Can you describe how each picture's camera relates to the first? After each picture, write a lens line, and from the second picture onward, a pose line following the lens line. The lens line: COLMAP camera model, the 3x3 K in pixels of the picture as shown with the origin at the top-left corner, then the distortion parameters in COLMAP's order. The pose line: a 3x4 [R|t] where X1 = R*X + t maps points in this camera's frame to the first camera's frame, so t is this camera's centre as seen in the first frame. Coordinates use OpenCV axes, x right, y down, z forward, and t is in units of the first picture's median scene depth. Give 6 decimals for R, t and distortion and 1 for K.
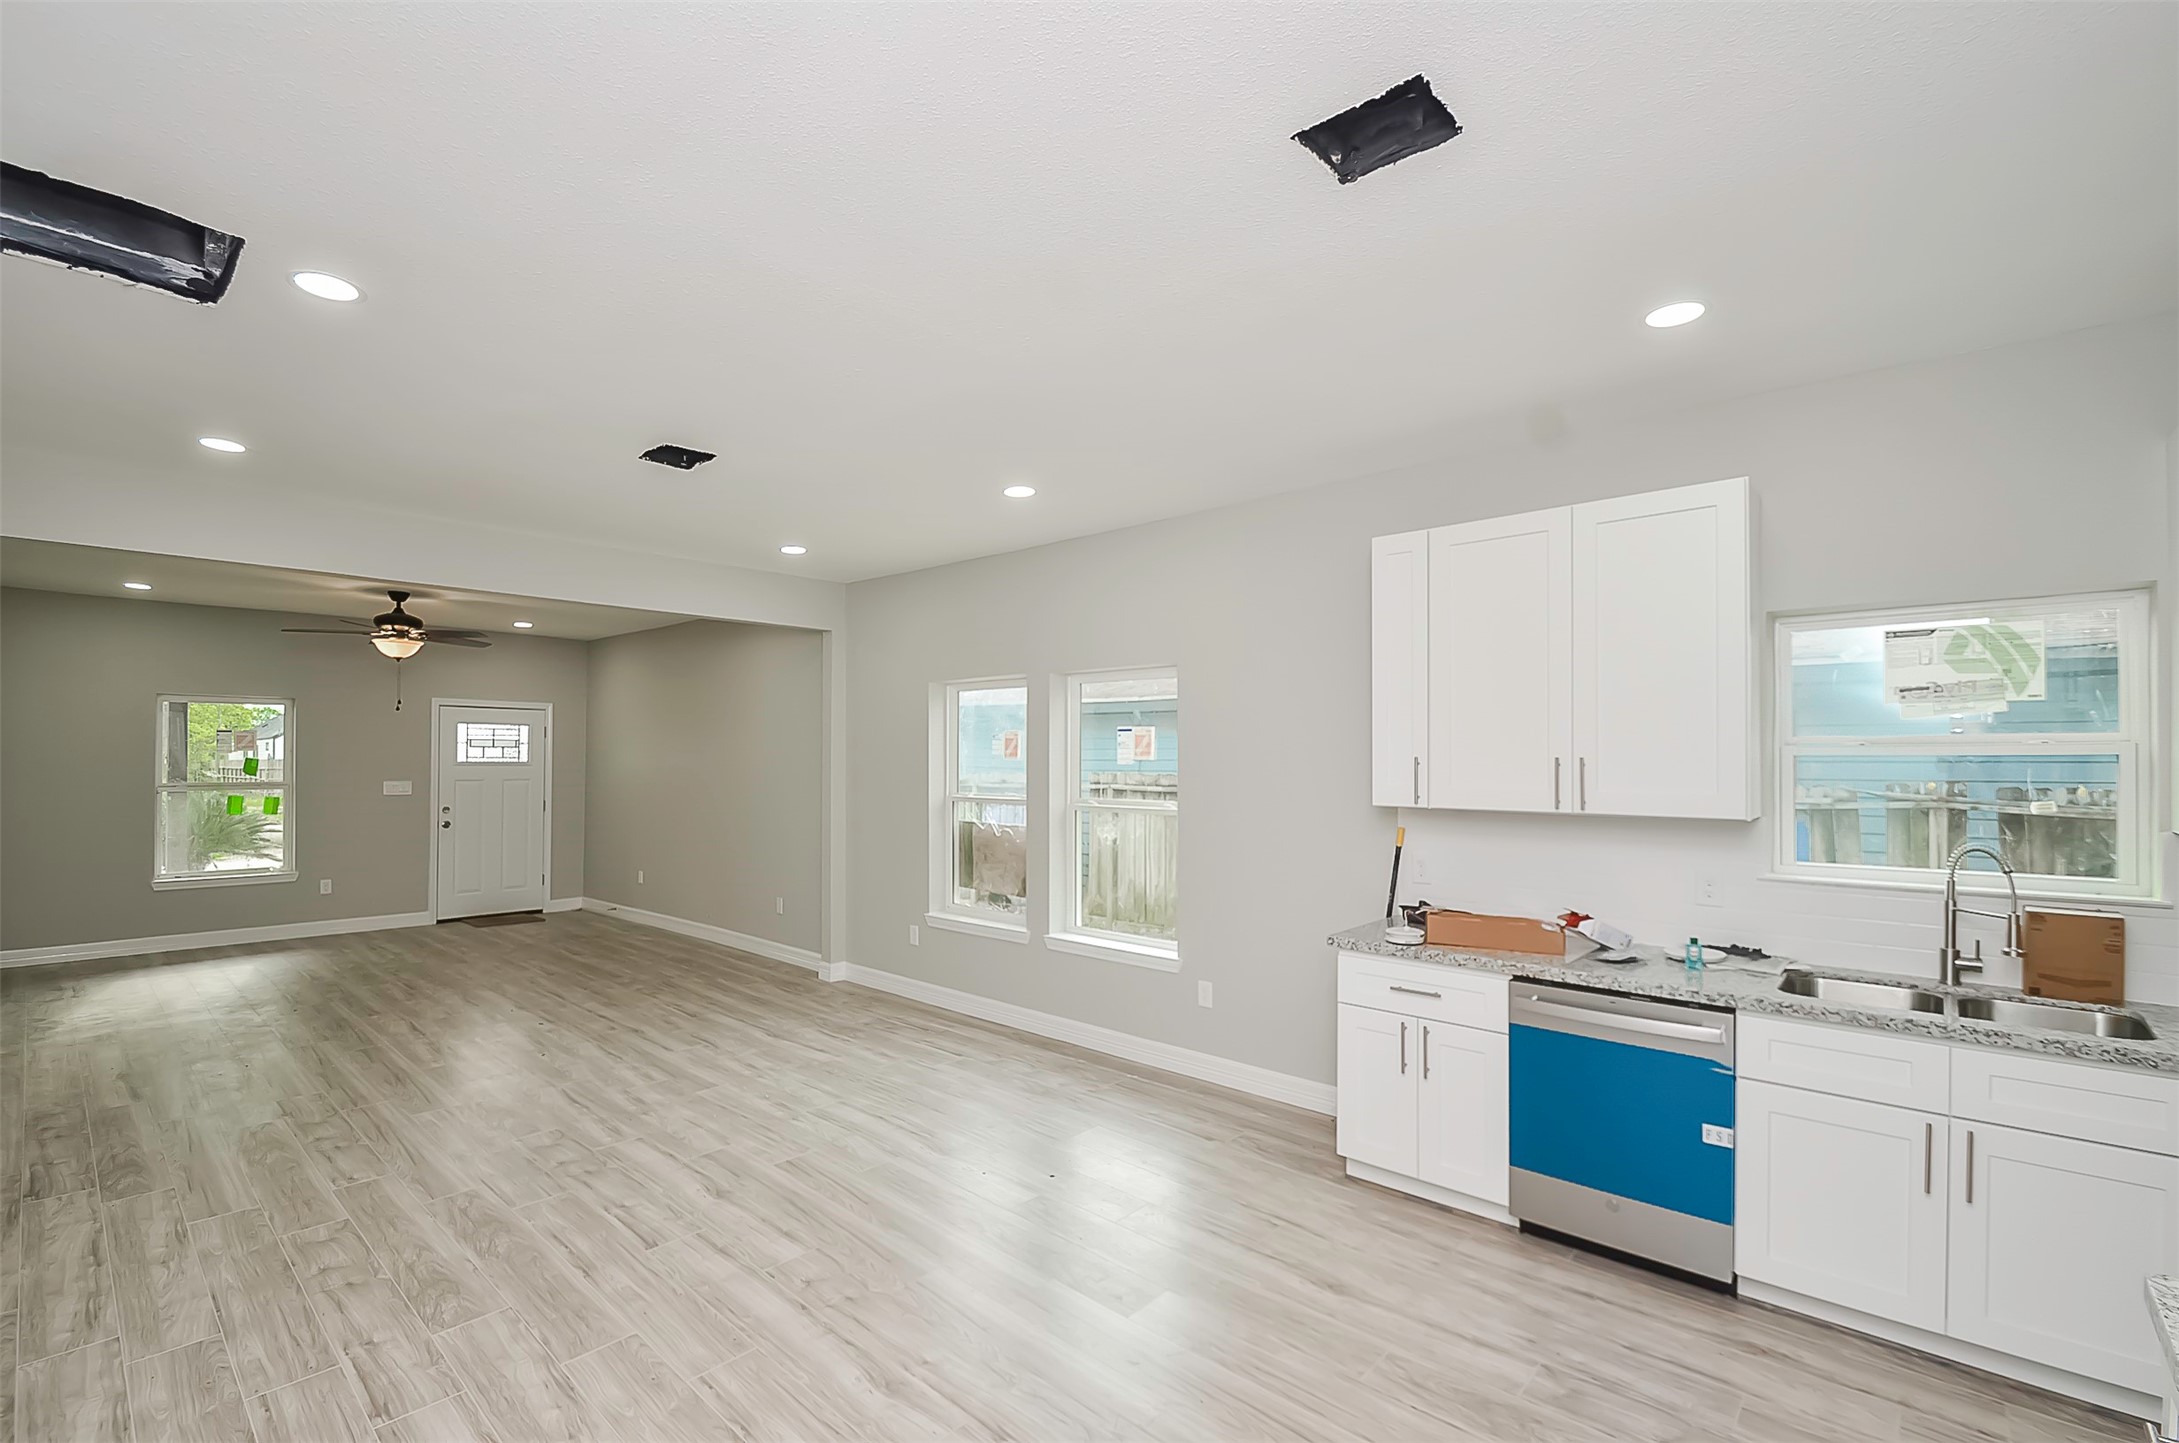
lens RADIAL K [[948.0, 0, 1072.0], [0, 948.0, 750.8], [0, 0, 1]] dist [0.016324, -0.017420]
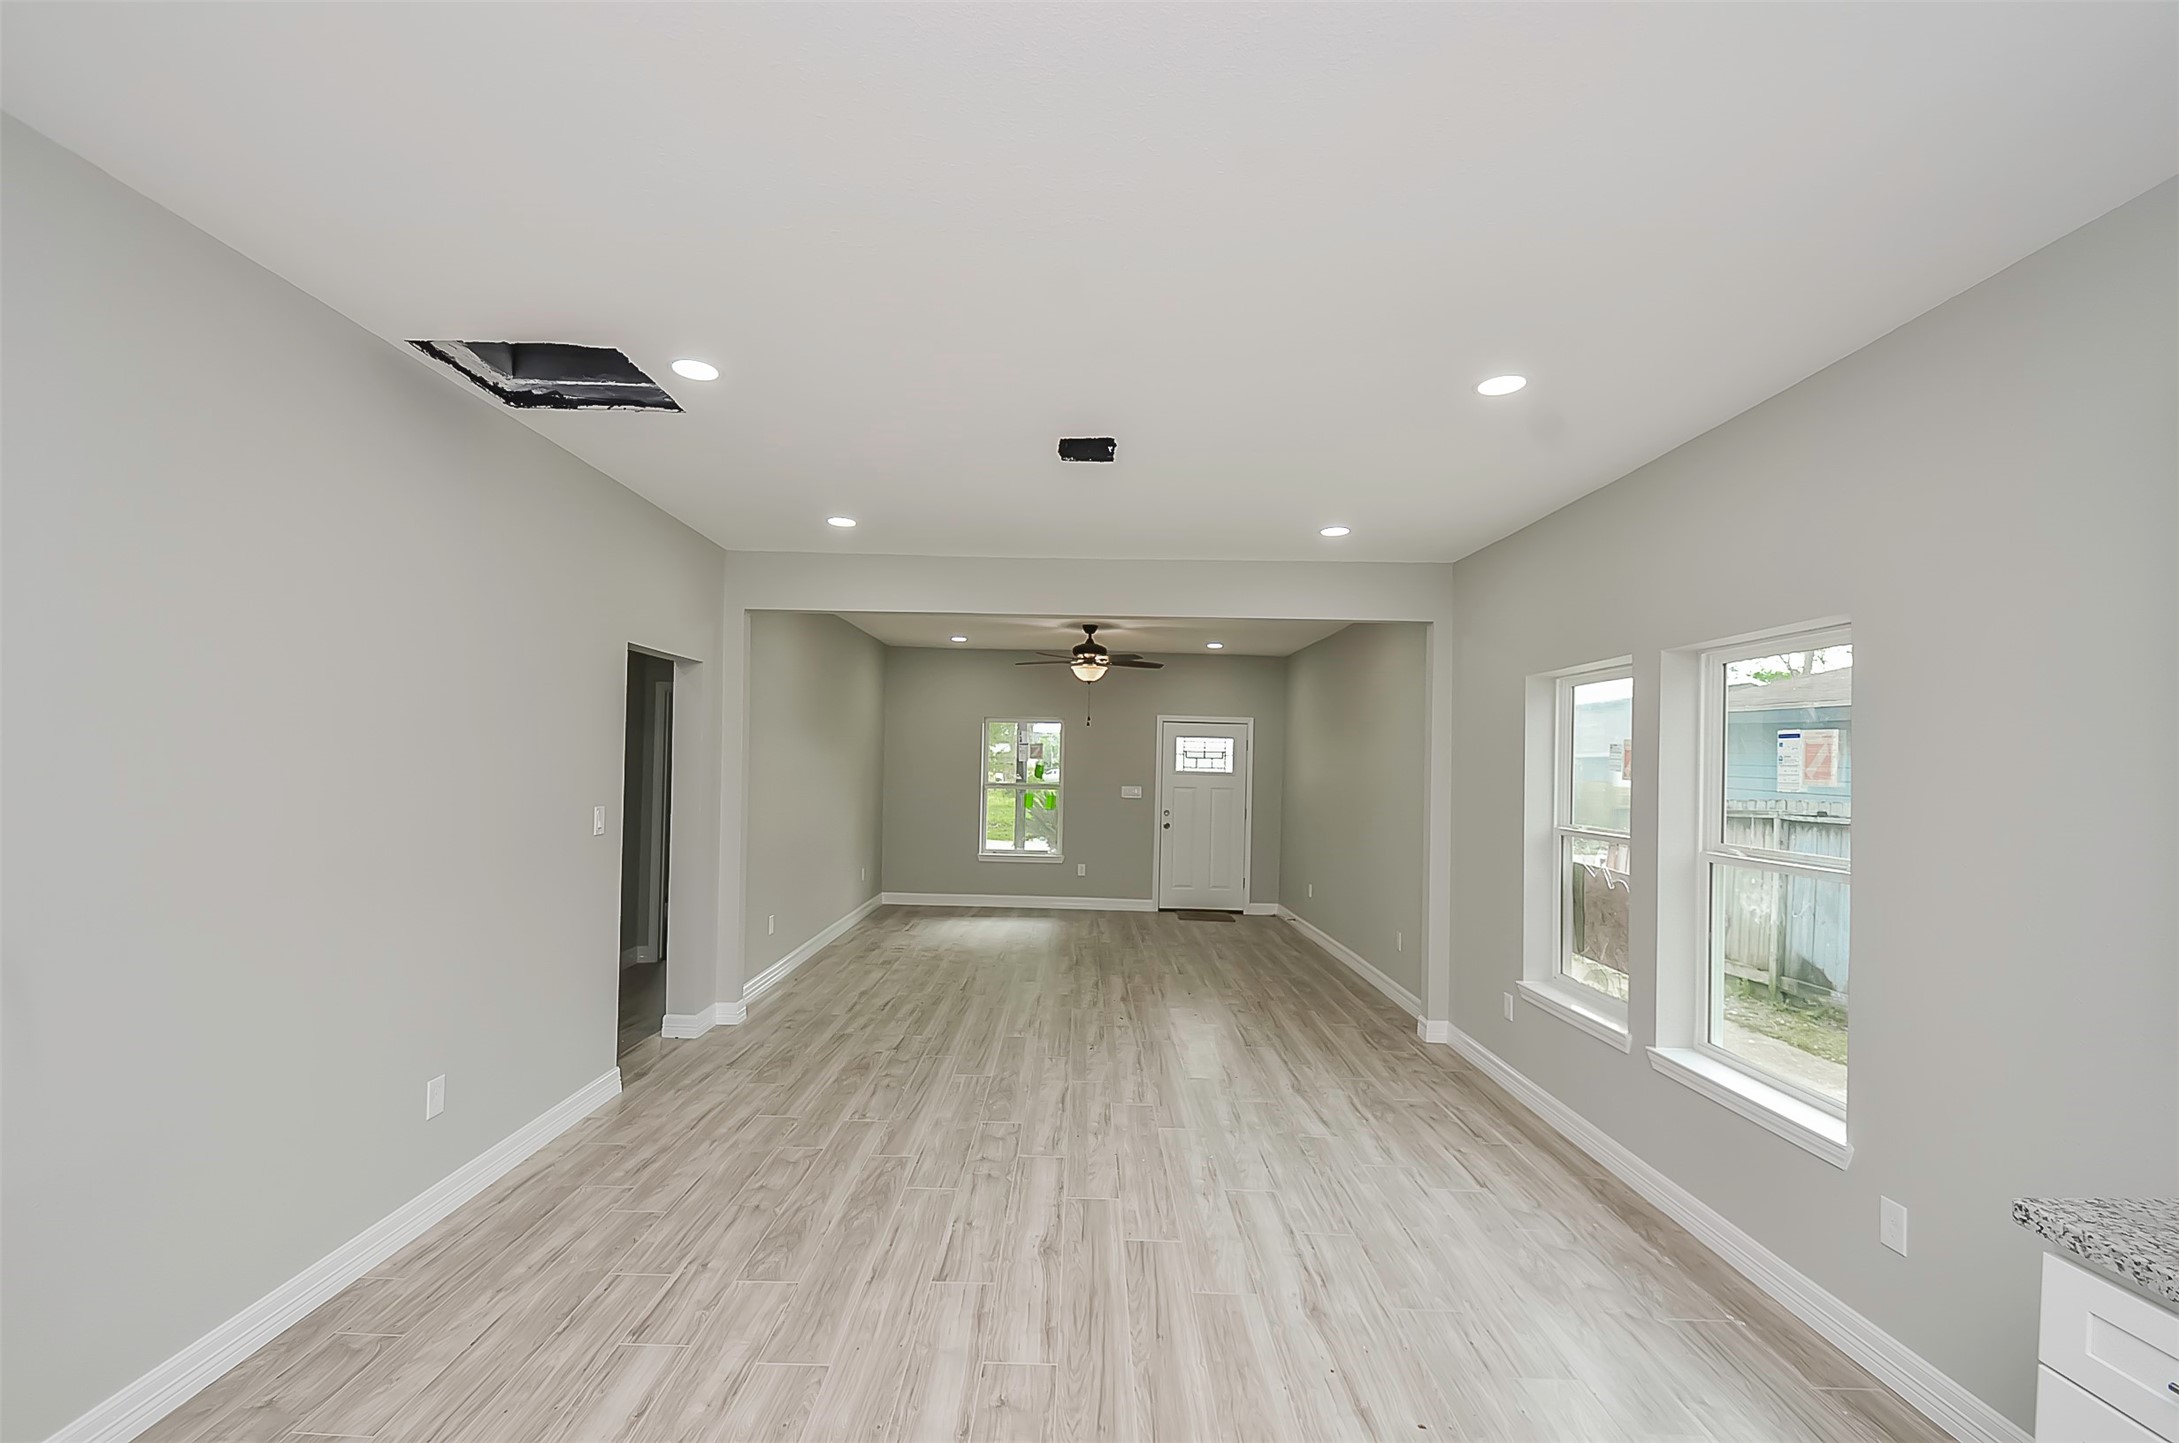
lens RADIAL K [[948.0, 0, 1072.0], [0, 948.0, 750.8], [0, 0, 1]] dist [0.016324, -0.017420]
pose [[0.666321, 0.002712, -0.745660, 0.198162], [-0.014435, 0.999853, -0.009262, -0.000228], [0.745526, 0.016935, 0.666262, 0.255335]]
